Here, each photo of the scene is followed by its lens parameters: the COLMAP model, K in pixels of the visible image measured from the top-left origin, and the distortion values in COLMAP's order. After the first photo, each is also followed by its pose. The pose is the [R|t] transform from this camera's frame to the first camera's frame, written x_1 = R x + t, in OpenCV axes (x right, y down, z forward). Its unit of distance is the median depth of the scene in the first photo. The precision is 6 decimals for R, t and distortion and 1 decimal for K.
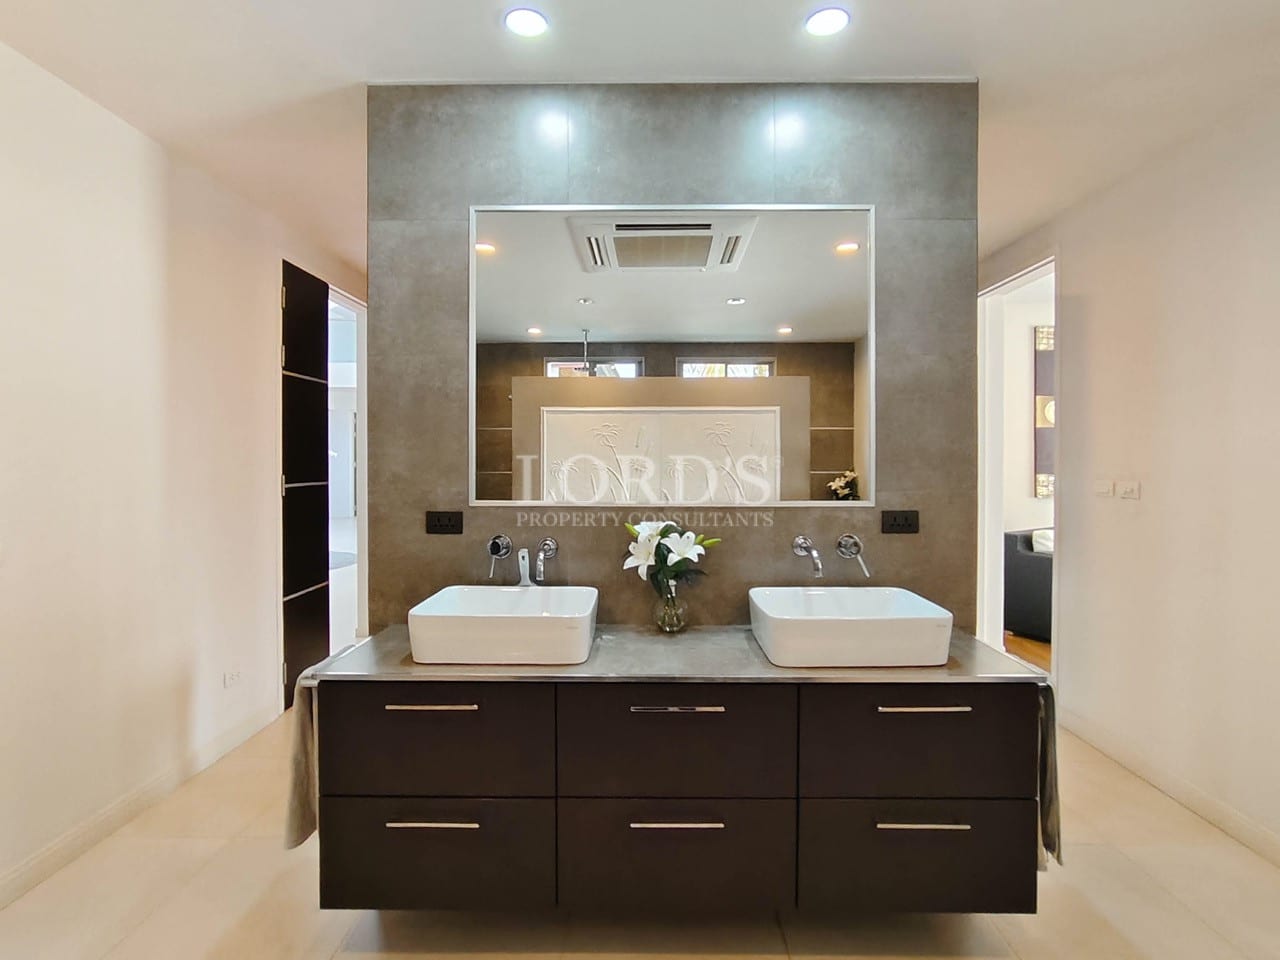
lens RADIAL K [[641.3, 0, 640.7], [0, 641.3, 487.5], [0, 0, 1]] dist [-0.020156, 0.003289]
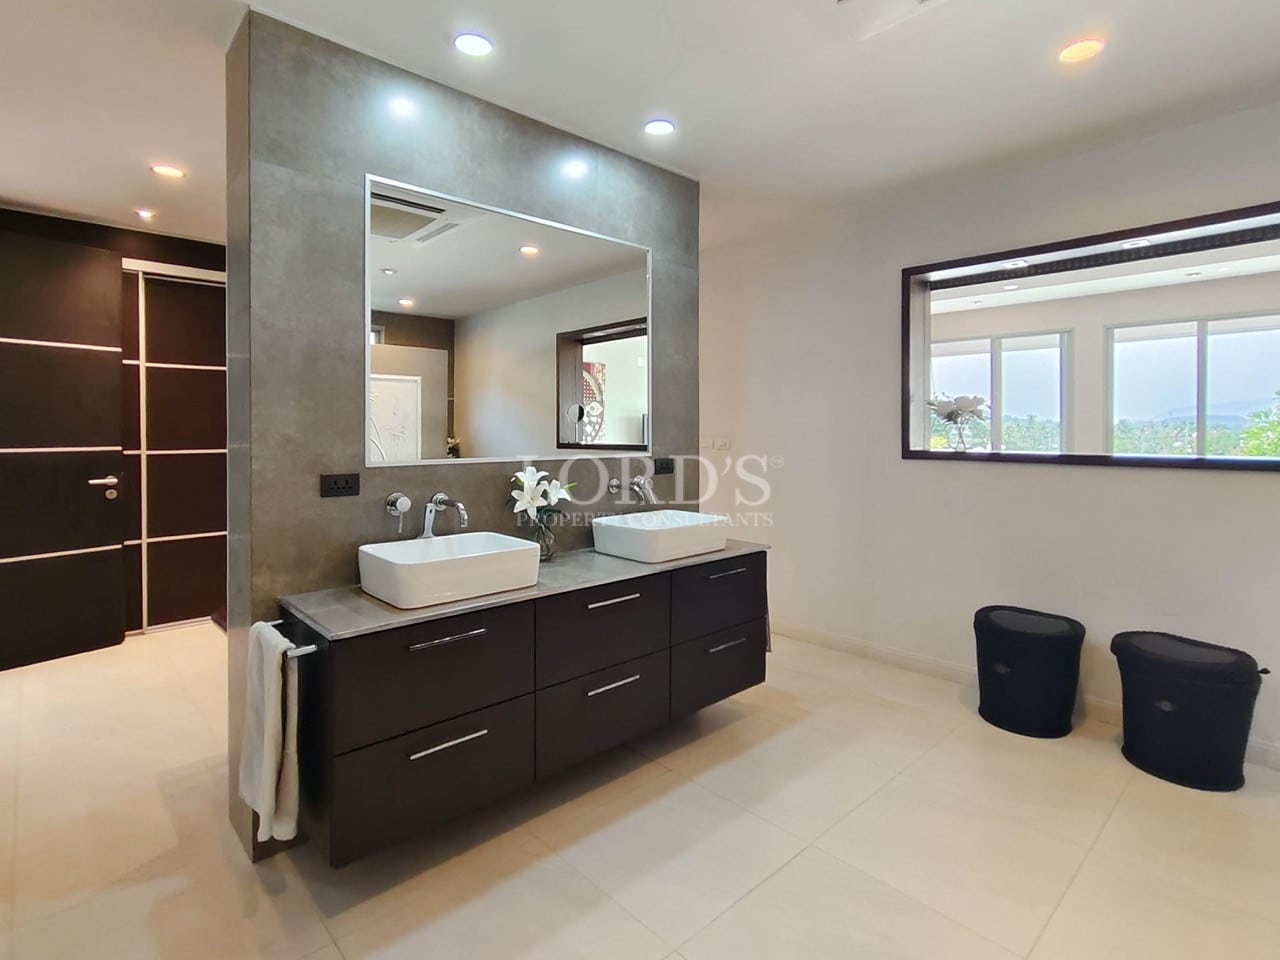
lens RADIAL K [[641.3, 0, 643.9], [0, 641.3, 469.7], [0, 0, 1]] dist [-0.020156, 0.003289]
pose [[0.722932, -0.045482, 0.689421, -0.667750], [0.032807, 0.998965, 0.031502, 0.015378], [-0.690140, -0.000156, 0.723676, -0.045704]]
